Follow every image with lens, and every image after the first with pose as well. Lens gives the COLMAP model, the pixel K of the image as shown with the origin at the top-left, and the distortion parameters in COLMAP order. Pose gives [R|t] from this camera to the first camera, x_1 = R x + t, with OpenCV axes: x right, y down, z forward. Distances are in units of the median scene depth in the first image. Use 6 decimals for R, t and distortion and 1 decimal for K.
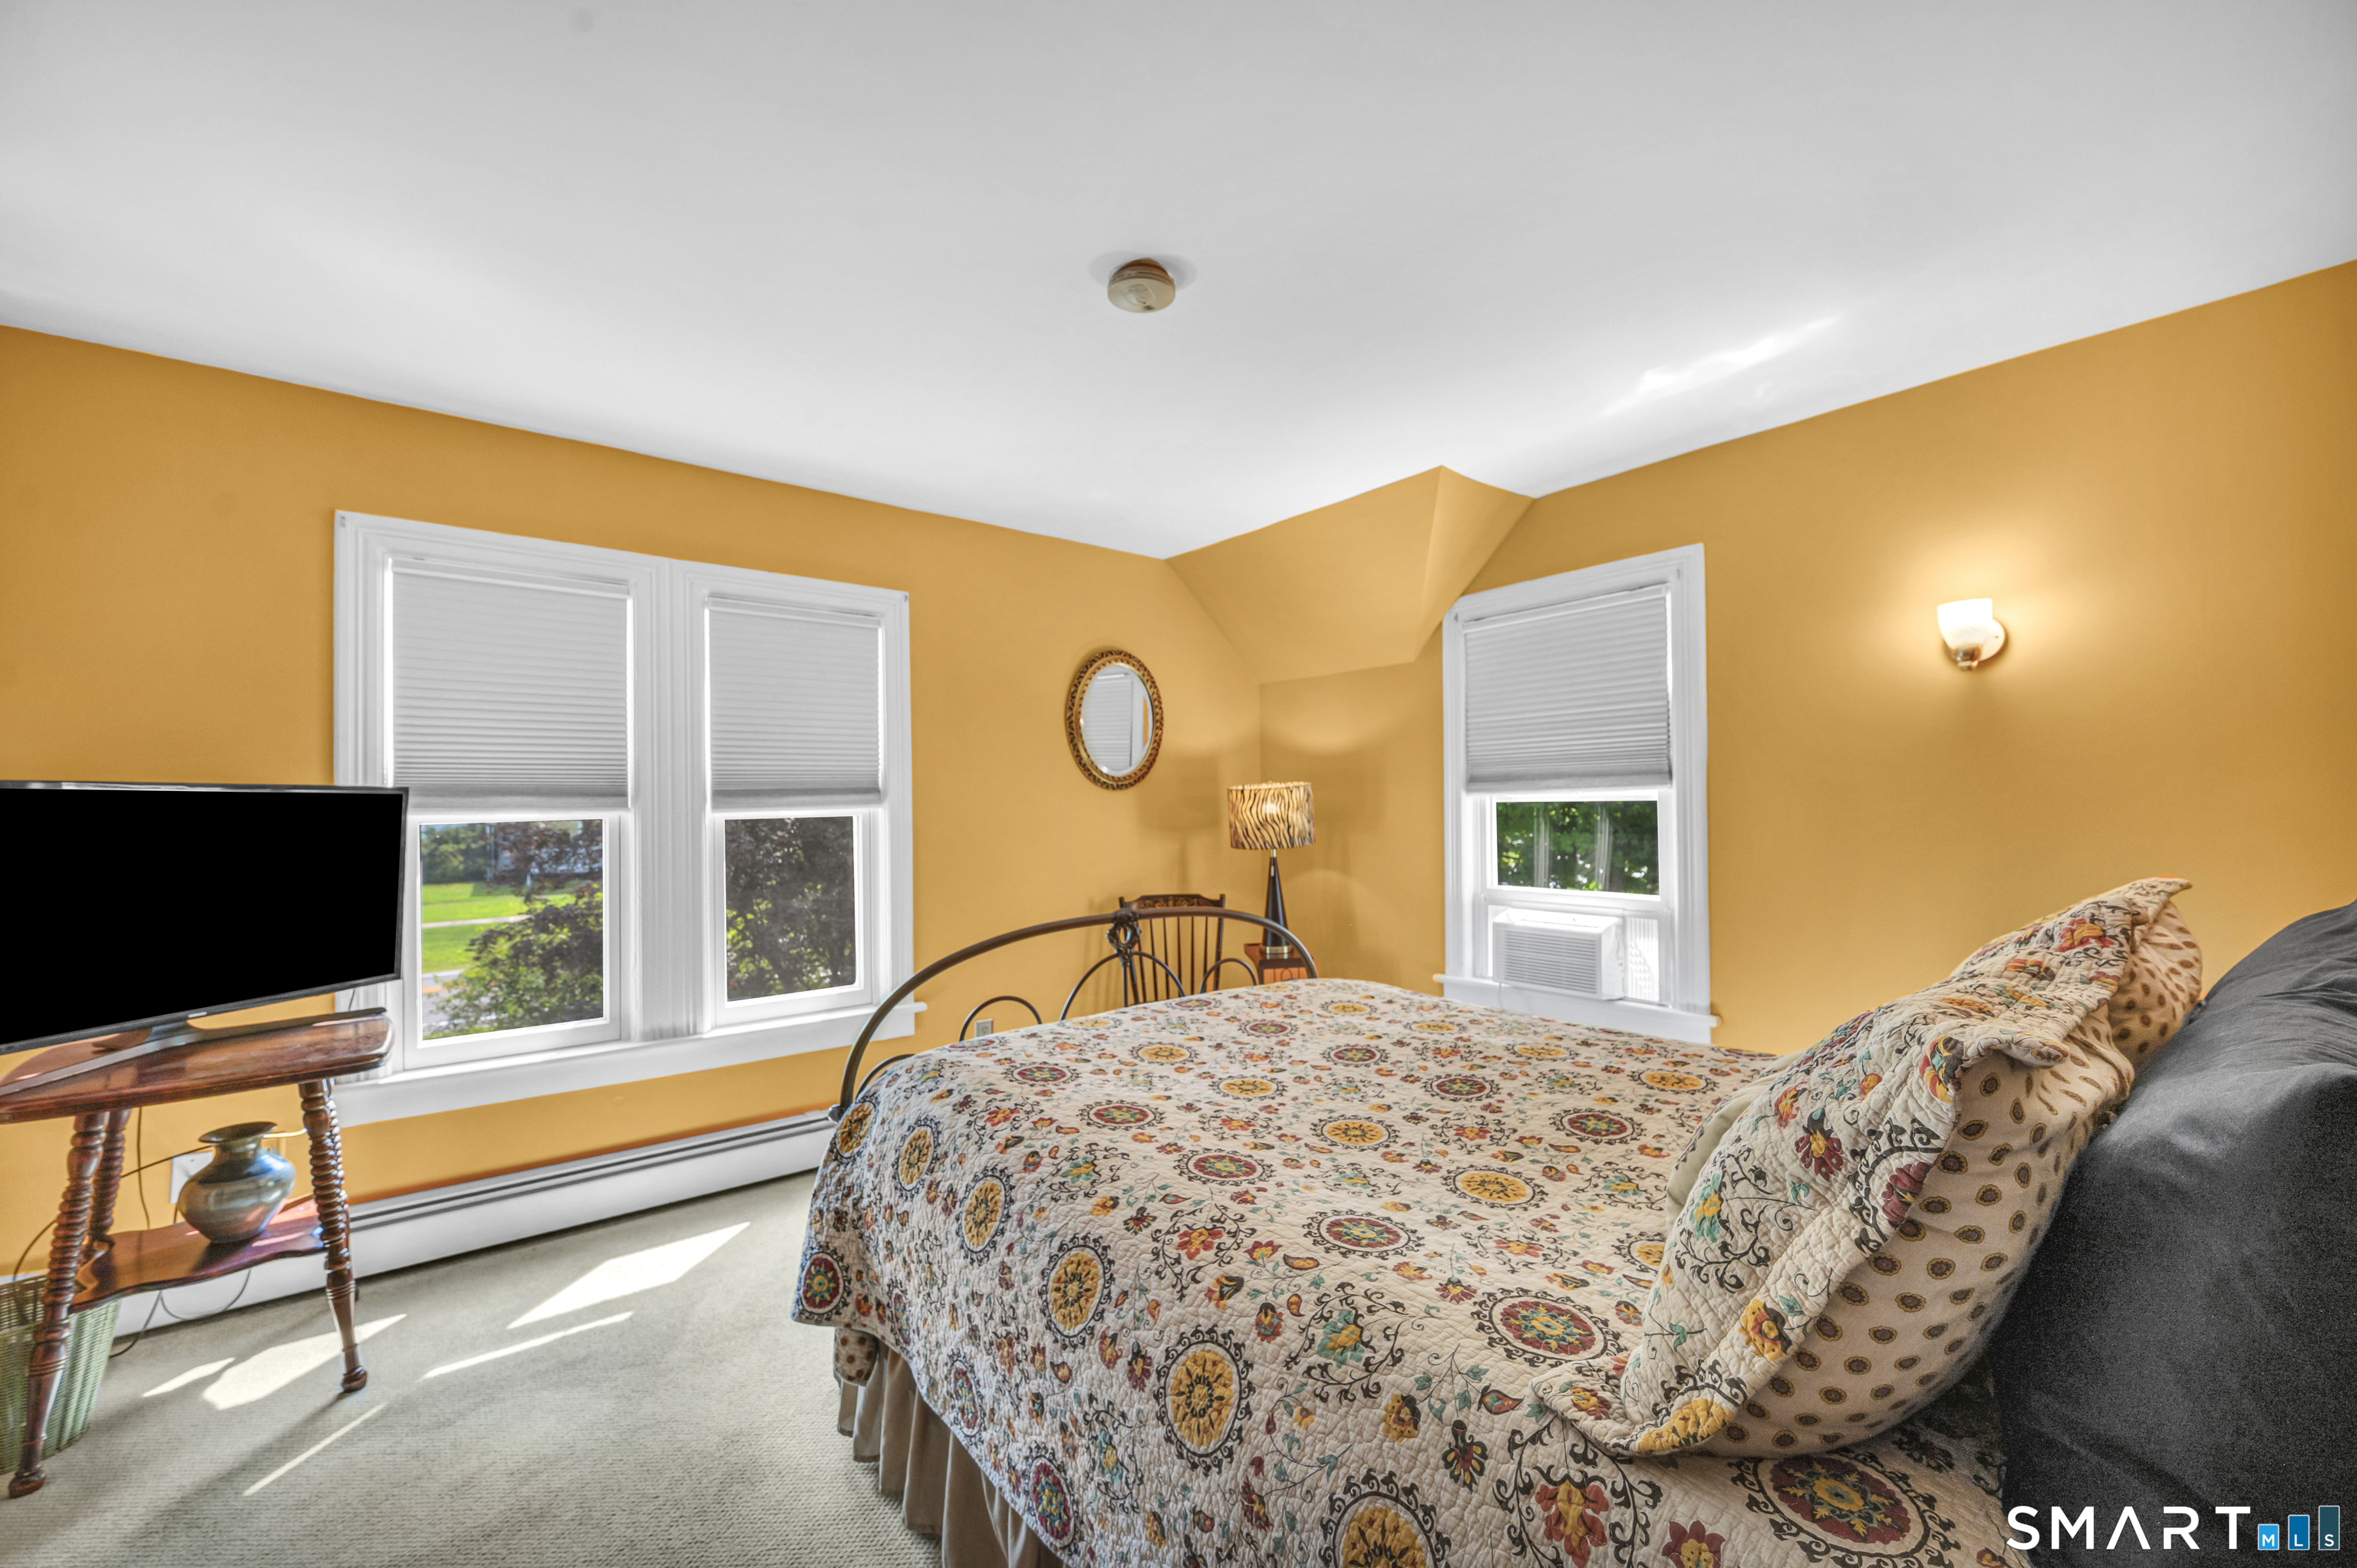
lens RADIAL K [[962.7, 0, 1195.0], [0, 962.7, 796.4], [0, 0, 1]] dist [-0.003981, 0.000409]
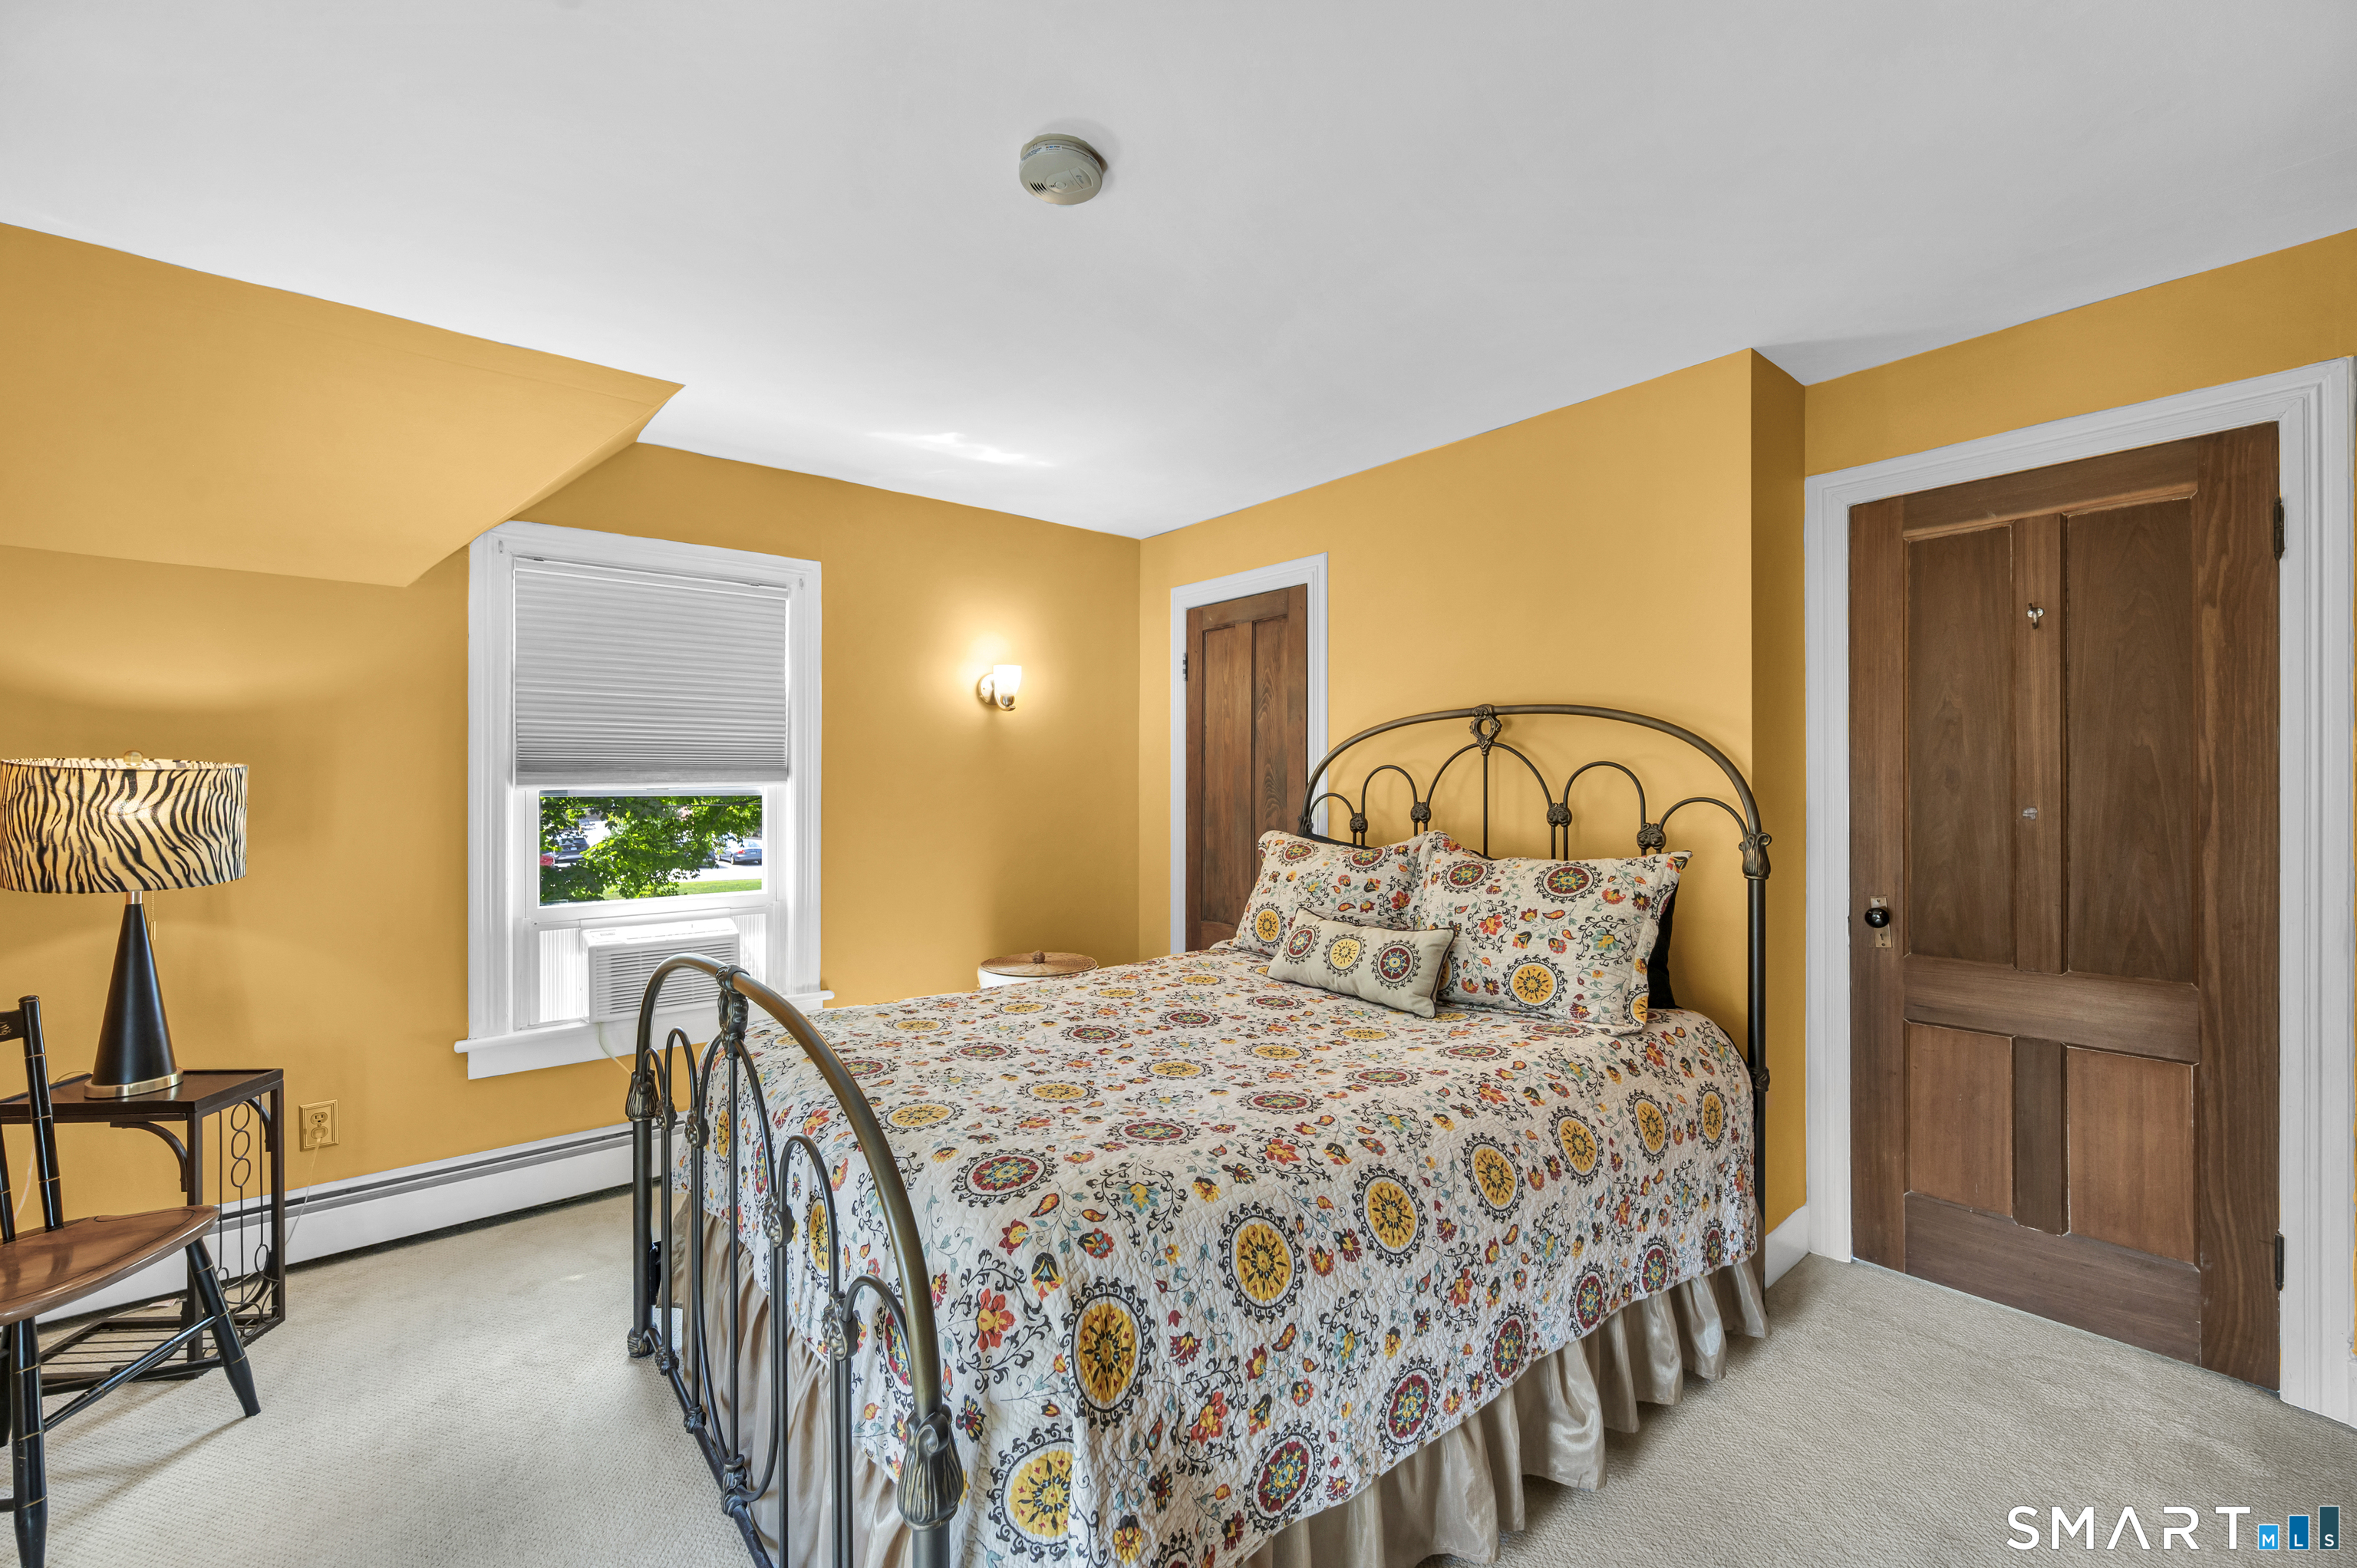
lens RADIAL K [[962.7, 0, 1195.4], [0, 962.7, 786.1], [0, 0, 1]] dist [-0.003981, 0.000409]
pose [[-0.024312, 0.016090, 0.999575, -1.044513], [-0.003114, 0.999864, -0.016171, 0.016742], [-0.999700, -0.003506, -0.024259, 1.071622]]
